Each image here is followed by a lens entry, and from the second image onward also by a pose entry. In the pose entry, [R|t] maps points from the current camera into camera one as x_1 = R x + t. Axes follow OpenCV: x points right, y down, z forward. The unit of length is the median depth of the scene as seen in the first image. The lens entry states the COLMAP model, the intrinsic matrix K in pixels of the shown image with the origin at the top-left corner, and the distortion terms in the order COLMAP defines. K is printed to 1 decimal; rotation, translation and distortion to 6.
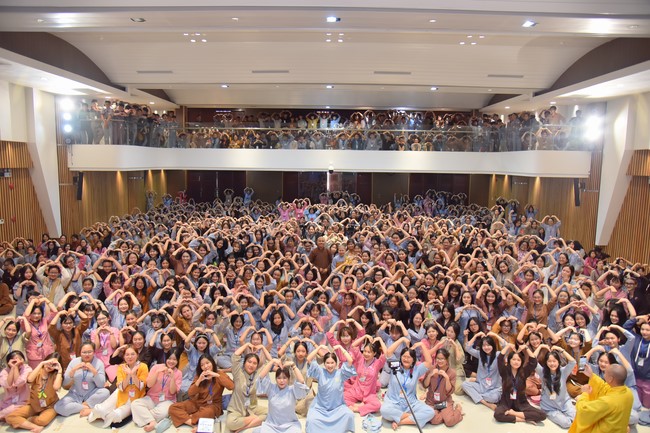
lens RADIAL K [[449.1, 0, 328.9], [0, 449.1, 218.1], [0, 0, 1]] dist [-0.120622, 0.068052]
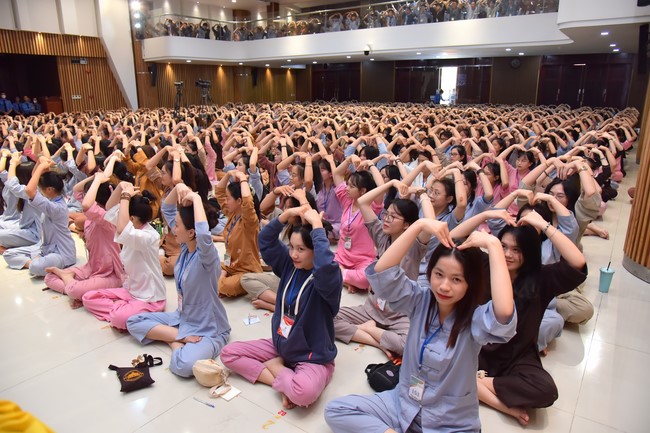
lens RADIAL K [[449.1, 0, 328.9], [0, 449.1, 218.1], [0, 0, 1]] dist [-0.120622, 0.068052]
pose [[0.786947, 0.147972, -0.599015, 0.642976], [-0.060267, 0.984610, 0.164049, 0.098453], [0.614070, -0.092997, 0.783754, 0.307676]]
